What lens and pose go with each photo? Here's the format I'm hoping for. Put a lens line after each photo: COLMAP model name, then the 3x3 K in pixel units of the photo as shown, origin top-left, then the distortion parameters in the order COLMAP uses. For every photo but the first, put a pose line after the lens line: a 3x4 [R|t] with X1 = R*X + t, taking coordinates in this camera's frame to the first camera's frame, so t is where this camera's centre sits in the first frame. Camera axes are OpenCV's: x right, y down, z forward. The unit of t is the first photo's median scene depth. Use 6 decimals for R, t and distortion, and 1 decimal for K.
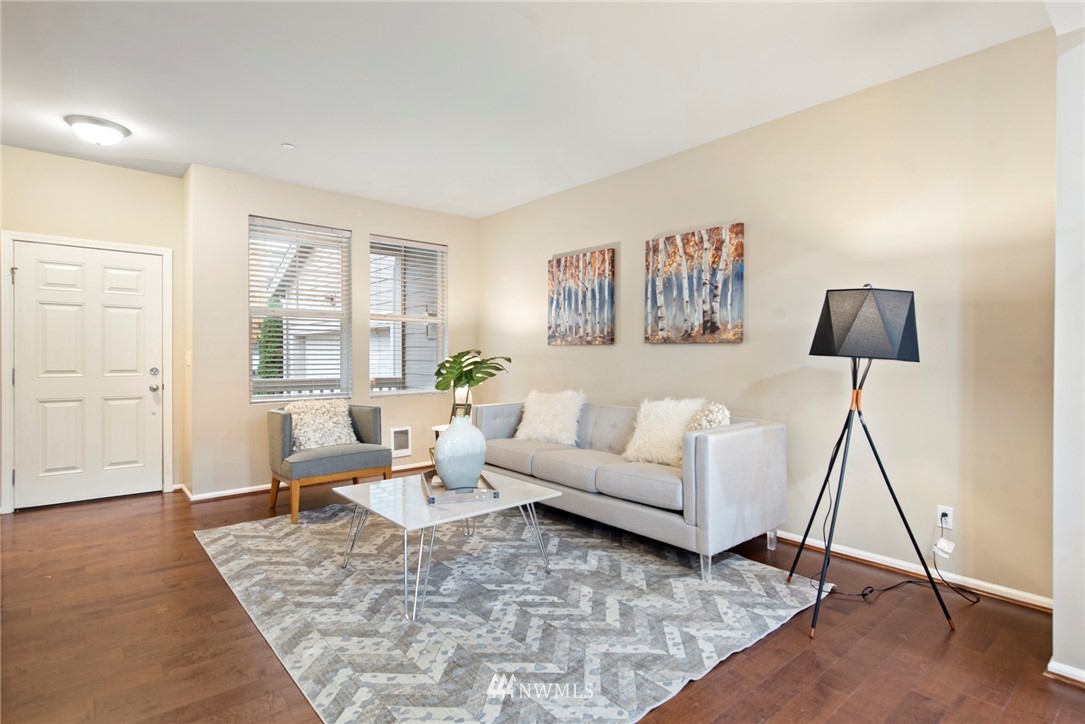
lens RADIAL K [[543.6, 0, 544.7], [0, 543.6, 361.5], [0, 0, 1]] dist [0.004991, 0.000388]
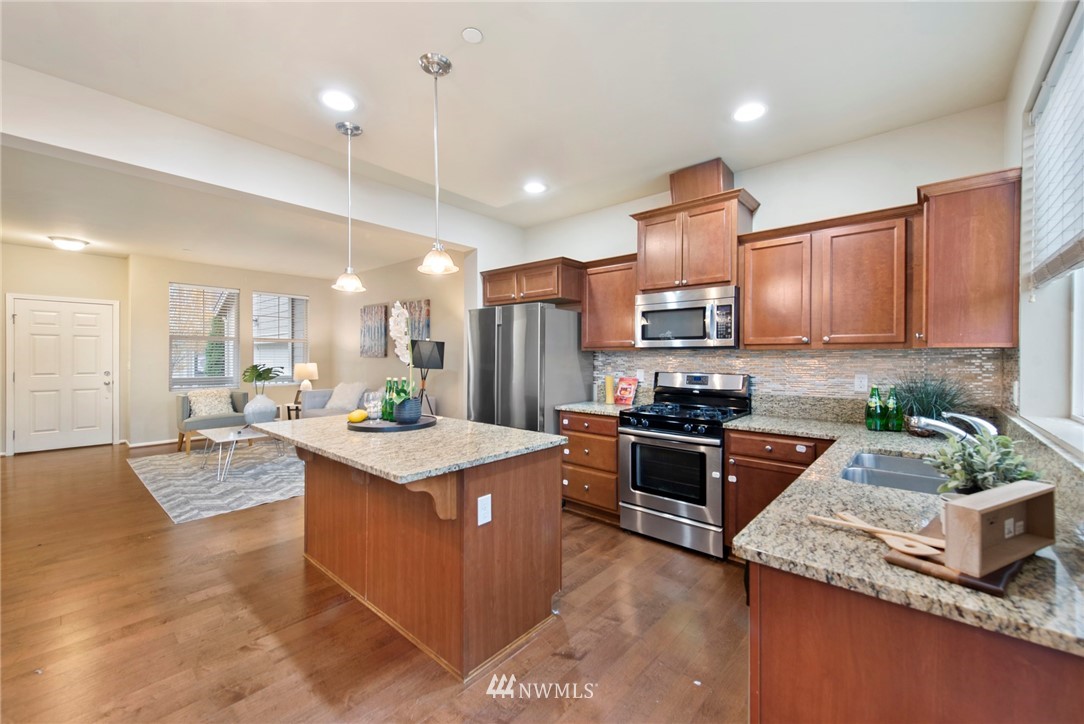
lens RADIAL K [[430.8, 0, 539.9], [0, 430.8, 358.7], [0, 0, 1]] dist [0.001300, -0.000222]
pose [[0.990656, -0.000825, 0.136382, 0.482054], [0.001535, 0.999986, -0.005105, -0.020156], [-0.136376, 0.005266, 0.990643, -0.569266]]
